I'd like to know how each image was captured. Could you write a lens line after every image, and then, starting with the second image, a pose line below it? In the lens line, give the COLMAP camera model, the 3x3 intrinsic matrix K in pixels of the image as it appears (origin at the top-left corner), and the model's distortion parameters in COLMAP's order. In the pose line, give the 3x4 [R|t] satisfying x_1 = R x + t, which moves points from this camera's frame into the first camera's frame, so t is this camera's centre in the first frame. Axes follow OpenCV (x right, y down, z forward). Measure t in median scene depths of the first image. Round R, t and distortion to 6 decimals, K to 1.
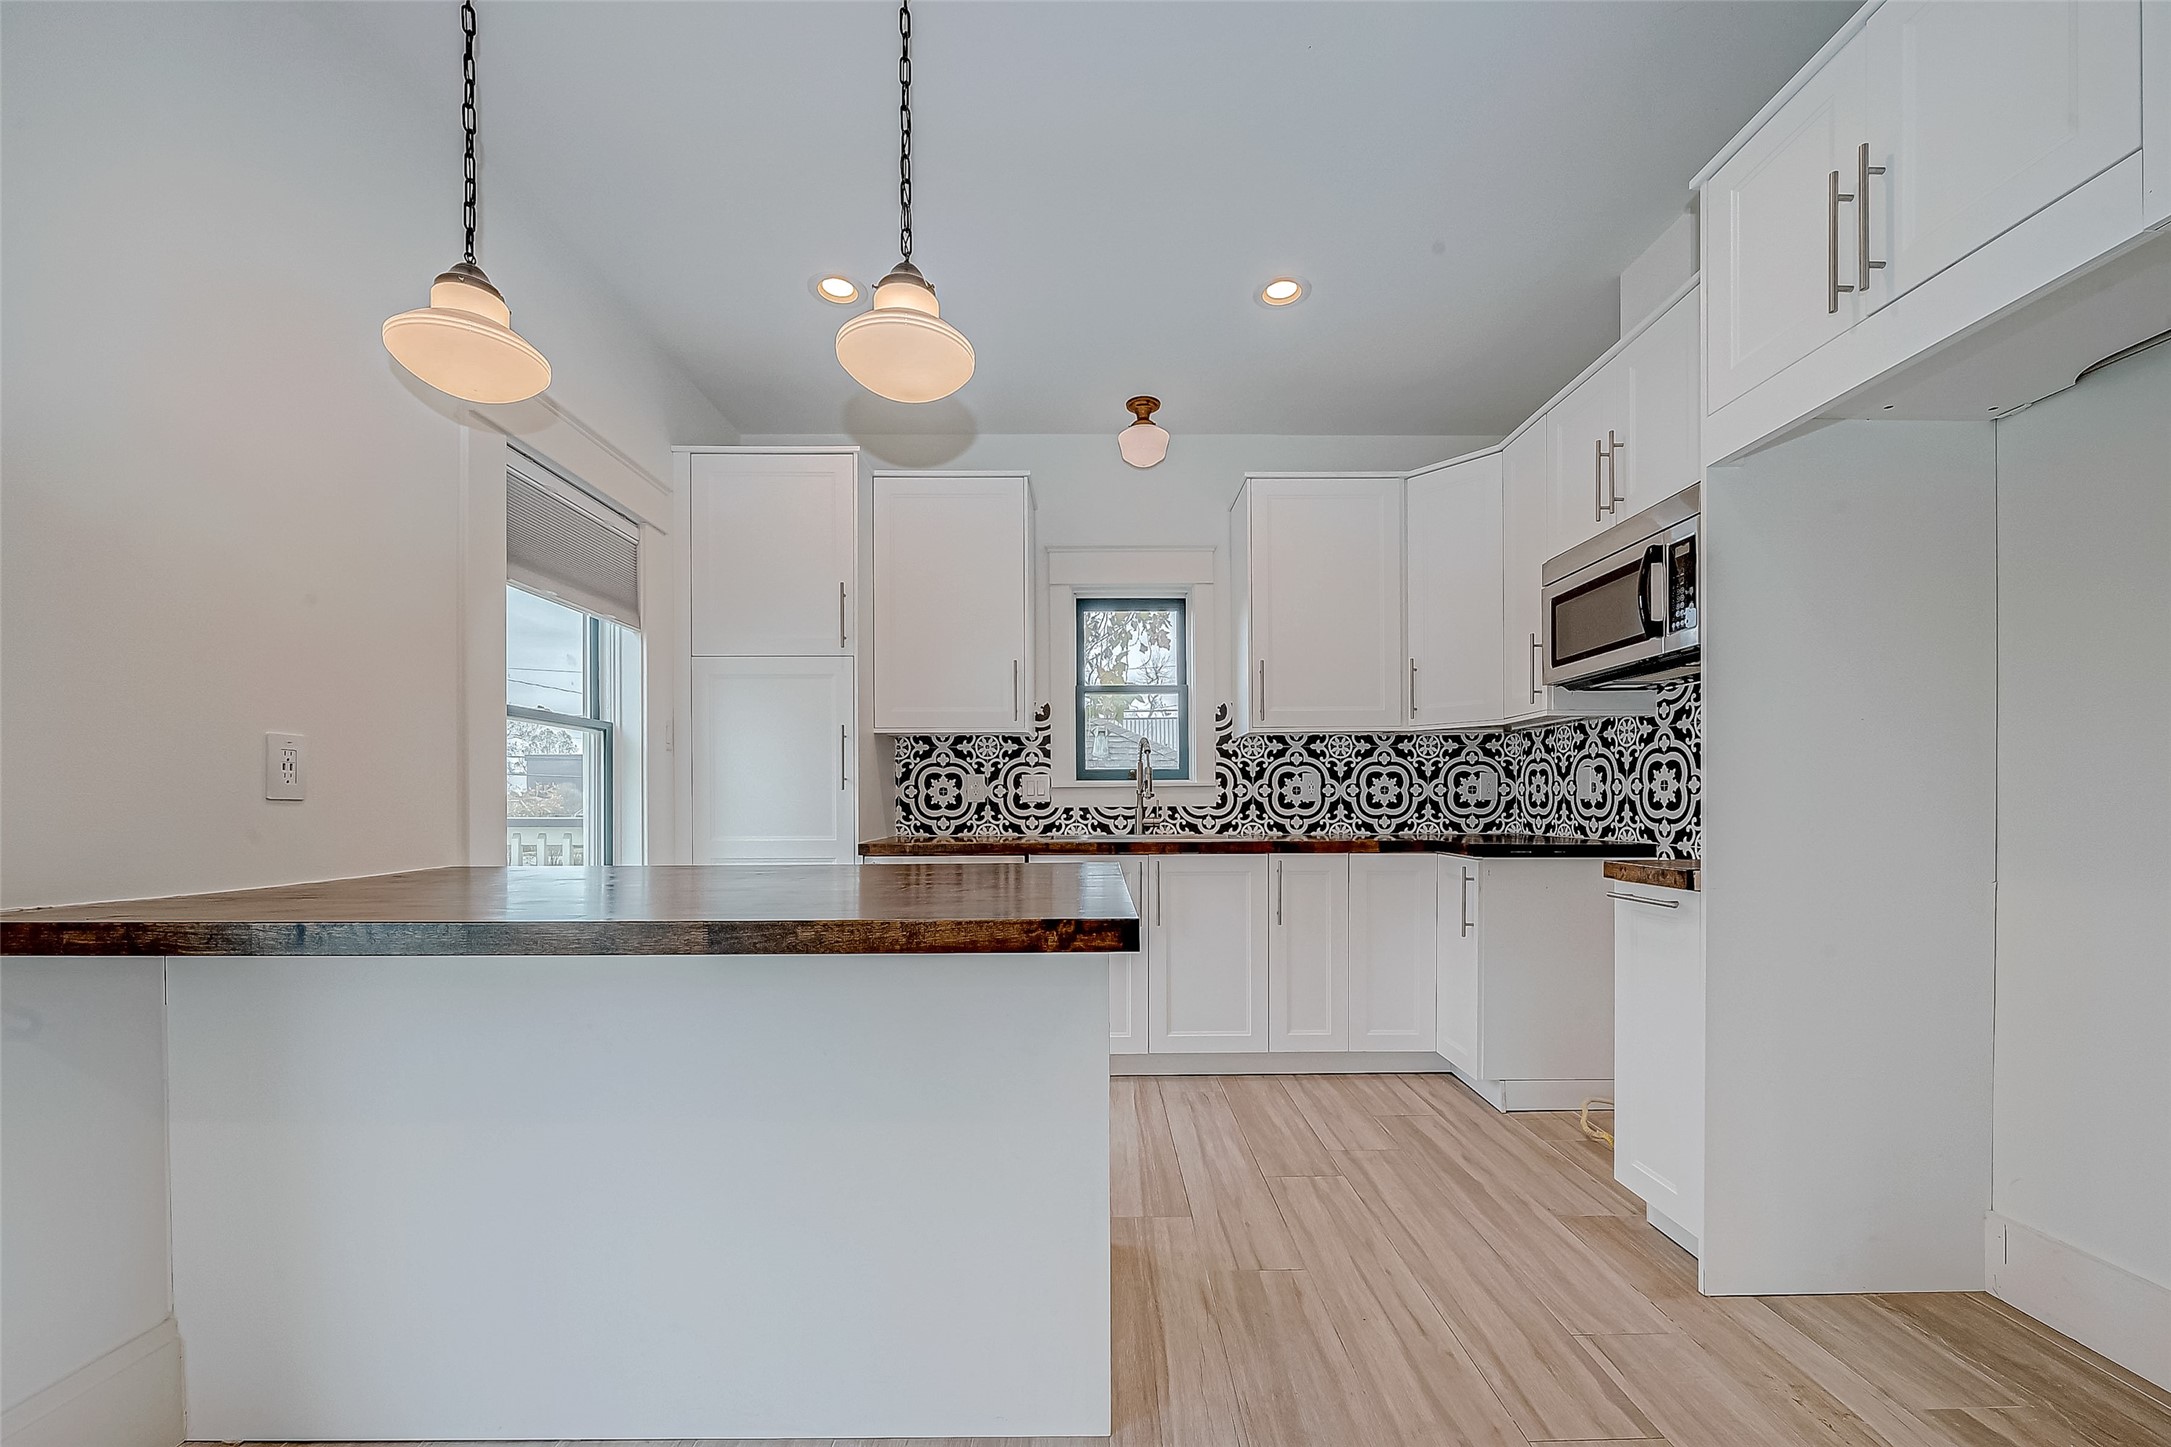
lens RADIAL K [[864.1, 0, 1096.6], [0, 864.1, 782.9], [0, 0, 1]] dist [0.000568, -0.000127]
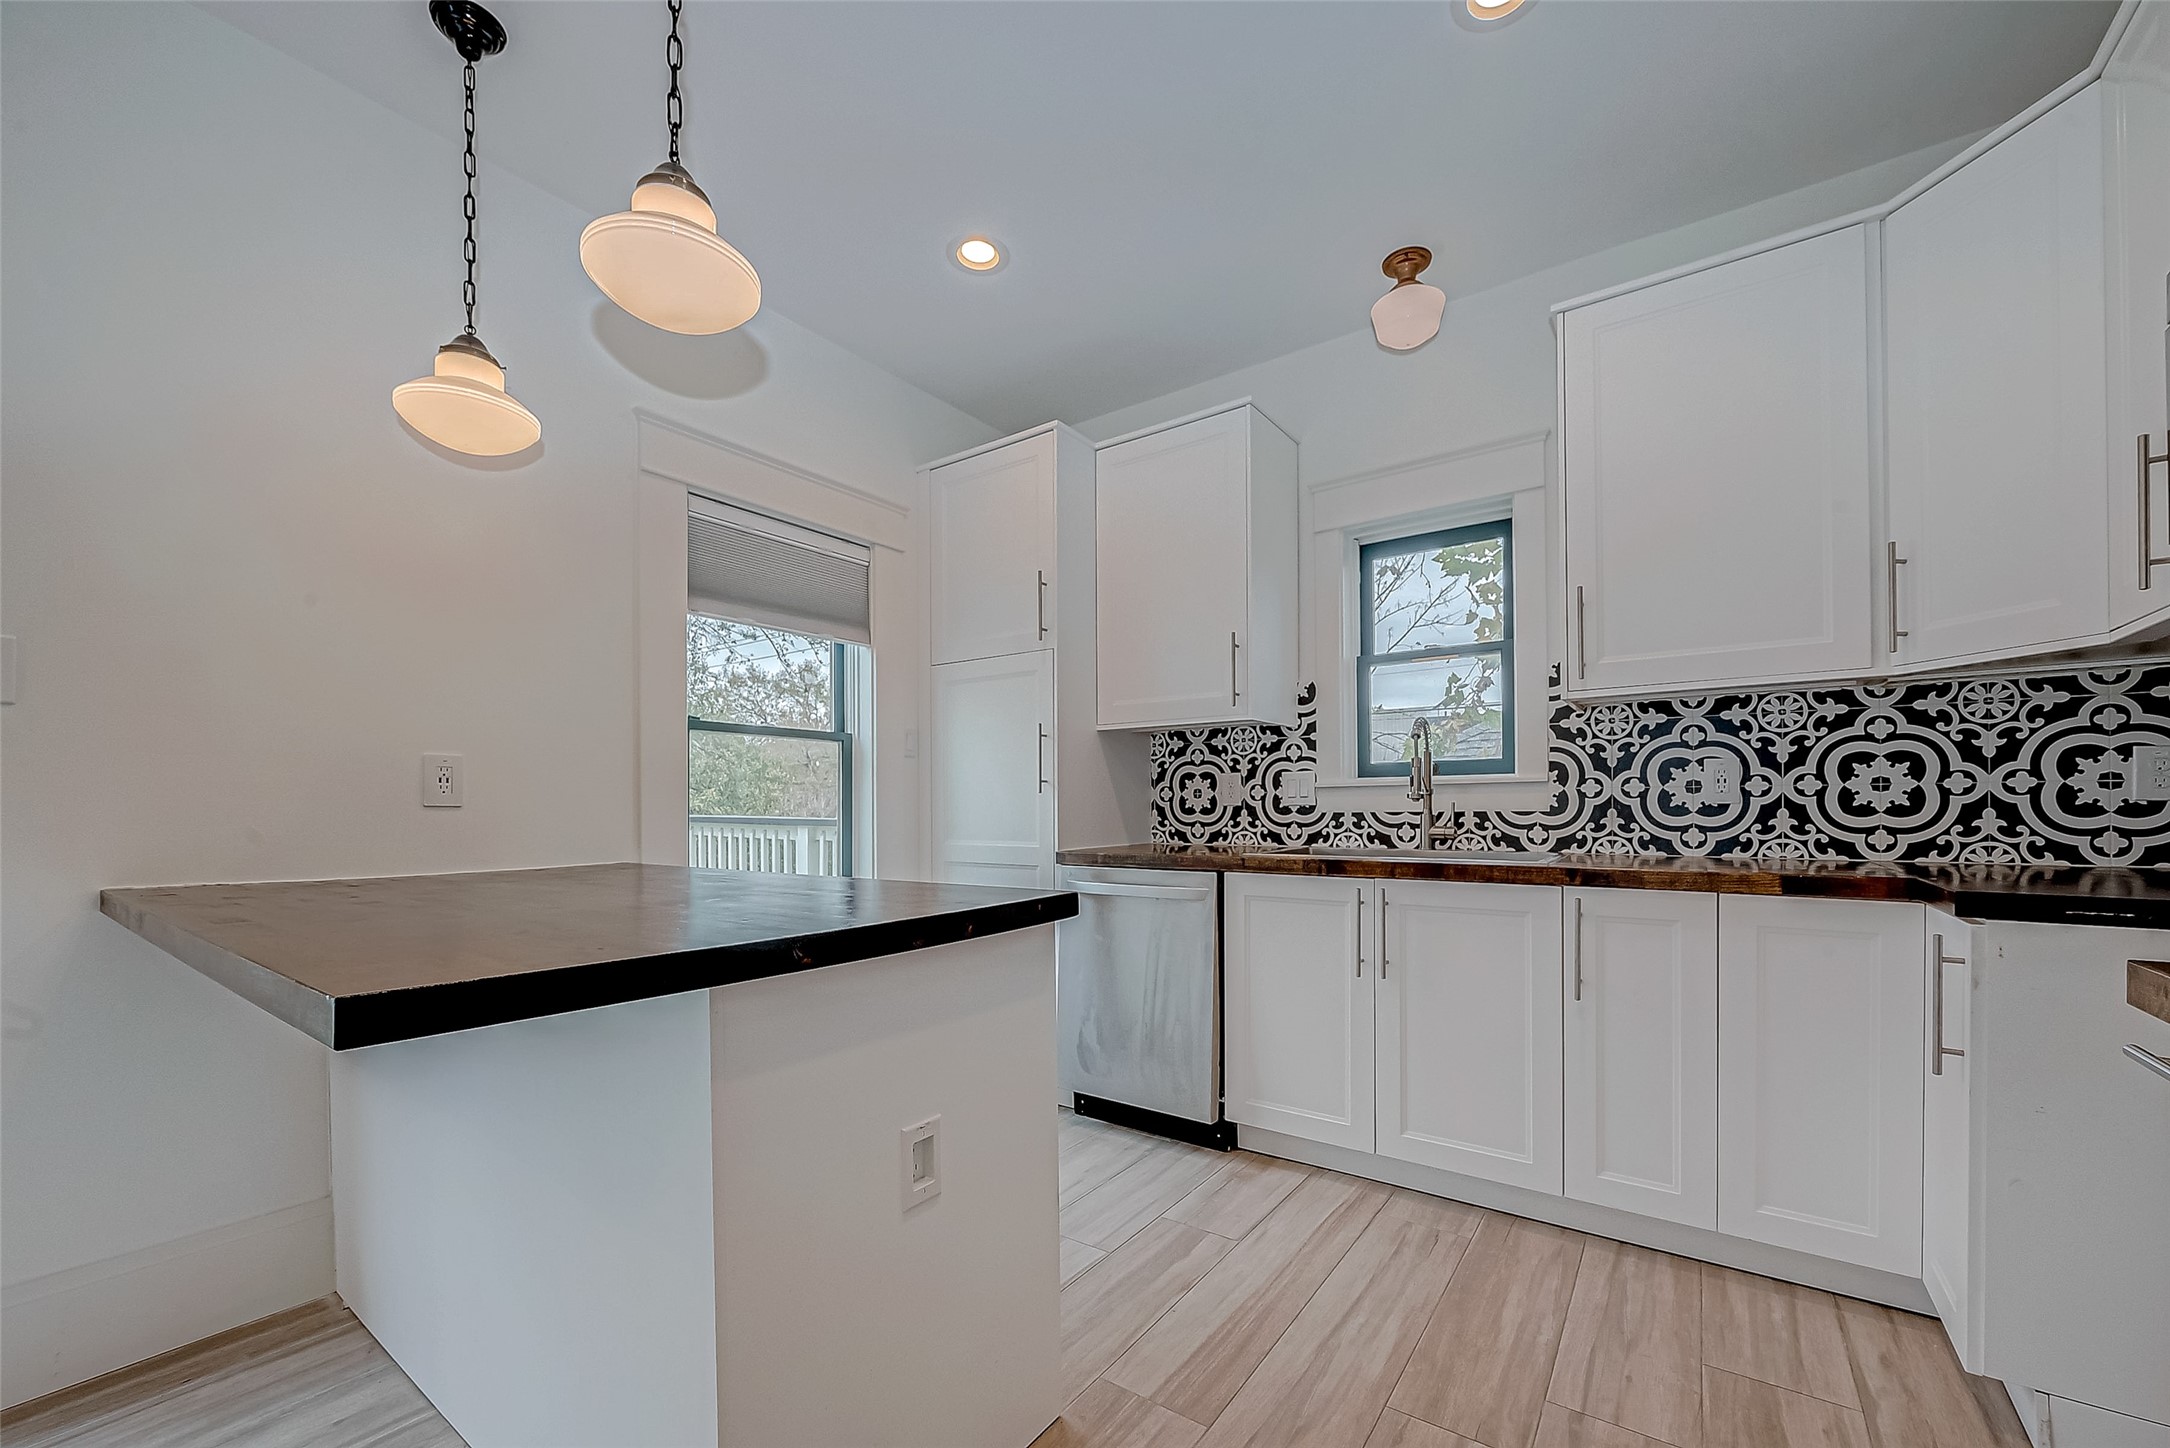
lens RADIAL K [[860.4, 0, 1087.0], [0, 860.4, 791.8], [0, 0, 1]] dist [0.000552, -0.000239]
pose [[0.808462, -0.010776, -0.588449, 0.243300], [0.015413, 0.999877, 0.002865, 0.003932], [0.588346, -0.011386, 0.808529, 0.233452]]
